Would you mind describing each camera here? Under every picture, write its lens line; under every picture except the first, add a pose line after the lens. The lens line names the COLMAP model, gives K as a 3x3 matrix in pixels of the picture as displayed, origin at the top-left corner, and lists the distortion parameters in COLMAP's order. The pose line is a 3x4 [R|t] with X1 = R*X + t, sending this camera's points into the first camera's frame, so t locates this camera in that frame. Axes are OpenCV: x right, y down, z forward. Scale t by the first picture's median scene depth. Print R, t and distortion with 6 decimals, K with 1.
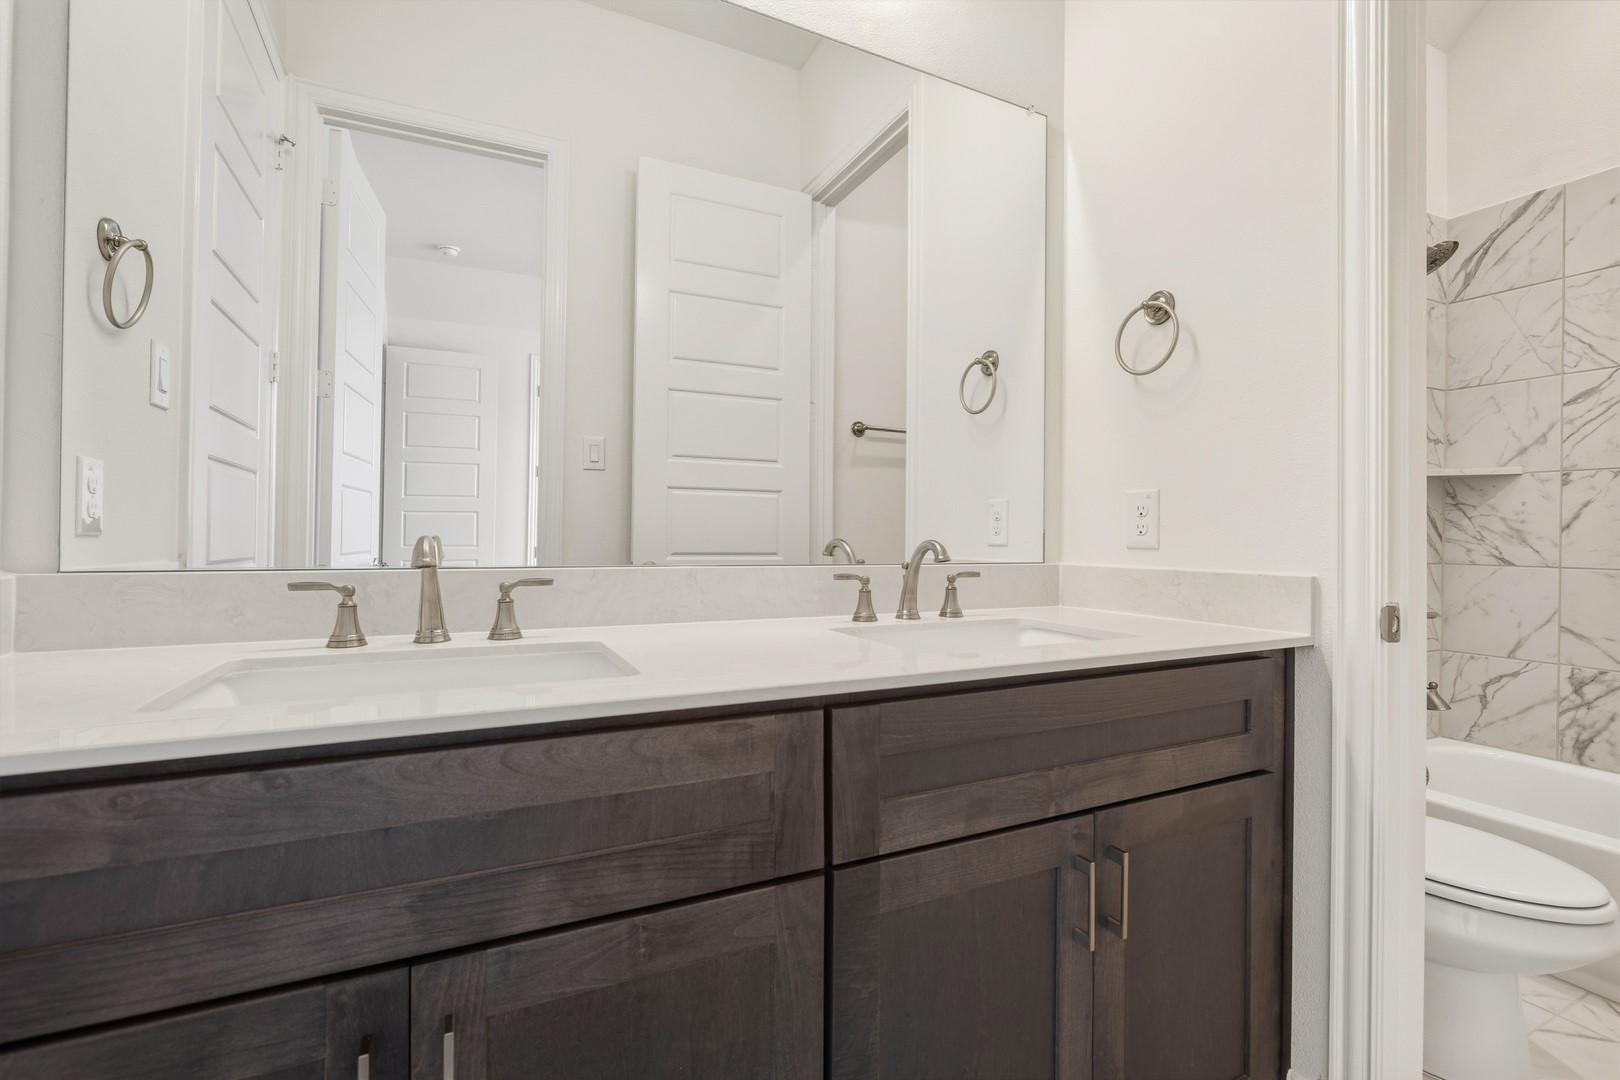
lens RADIAL K [[720.9, 0, 804.2], [0, 720.9, 533.3], [0, 0, 1]] dist [-0.002345, 0.000773]
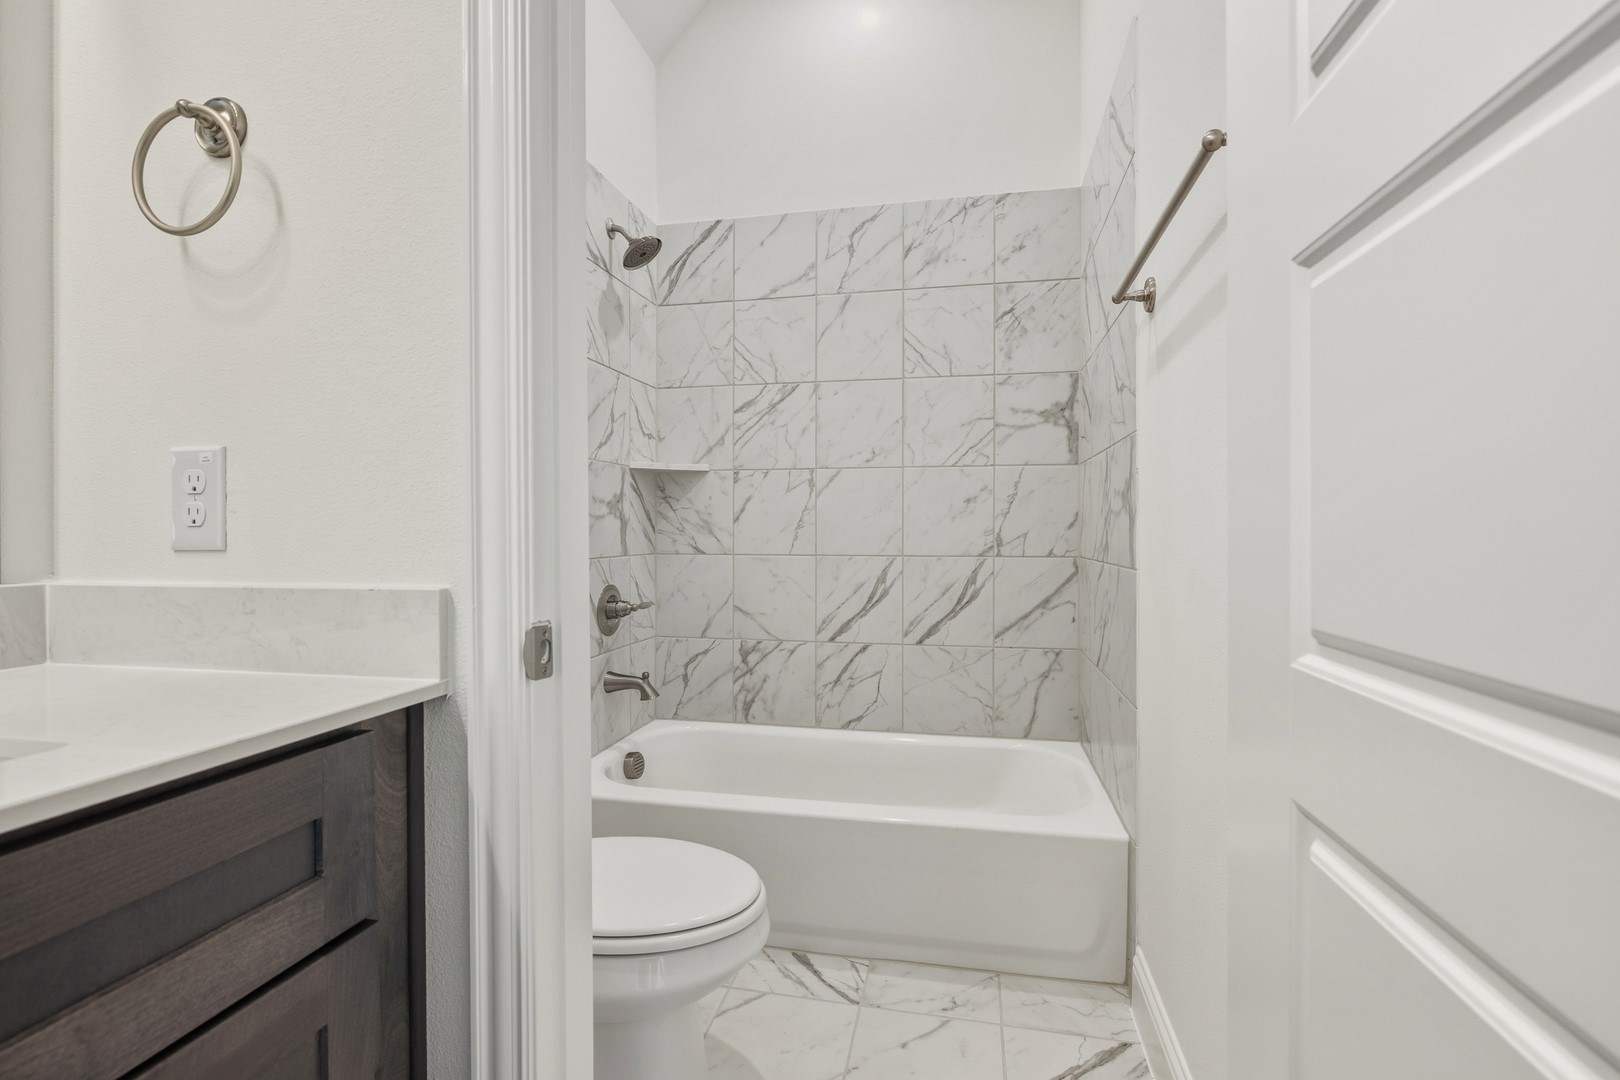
lens RADIAL K [[720.9, 0, 817.0], [0, 720.9, 545.4], [0, 0, 1]] dist [-0.002345, 0.000773]
pose [[0.613321, -0.024728, 0.789447, 0.229429], [0.005477, 0.999619, 0.027055, 0.003171], [-0.789815, -0.012269, 0.613222, 0.194115]]
